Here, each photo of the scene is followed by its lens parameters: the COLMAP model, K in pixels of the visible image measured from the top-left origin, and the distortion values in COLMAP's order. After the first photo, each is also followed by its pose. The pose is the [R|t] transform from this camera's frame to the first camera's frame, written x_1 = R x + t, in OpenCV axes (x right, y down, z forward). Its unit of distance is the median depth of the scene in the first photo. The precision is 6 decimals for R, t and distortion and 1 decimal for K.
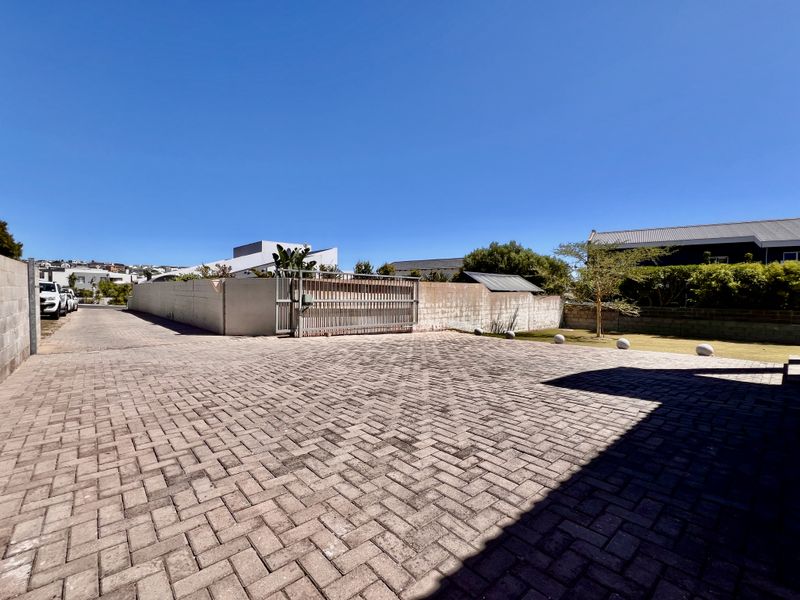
lens RADIAL K [[353.6, 0, 398.4], [0, 353.6, 300.1], [0, 0, 1]] dist [-0.001767, 0.000431]
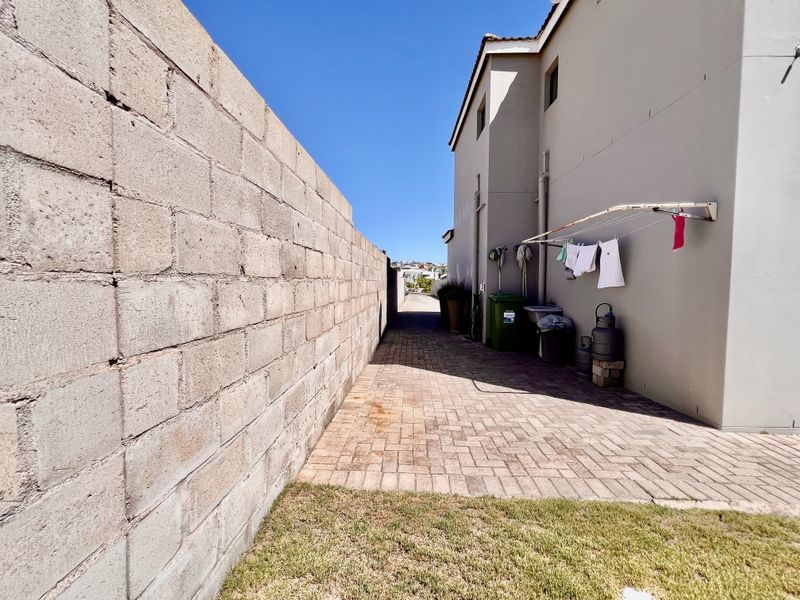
lens RADIAL K [[353.6, 0, 398.4], [0, 353.6, 300.1], [0, 0, 1]] dist [-0.001767, 0.000431]
pose [[0.728804, 0.036707, -0.683737, 0.211347], [-0.023871, 0.999317, 0.028205, 0.004712], [0.684306, -0.004234, 0.729183, -0.254908]]
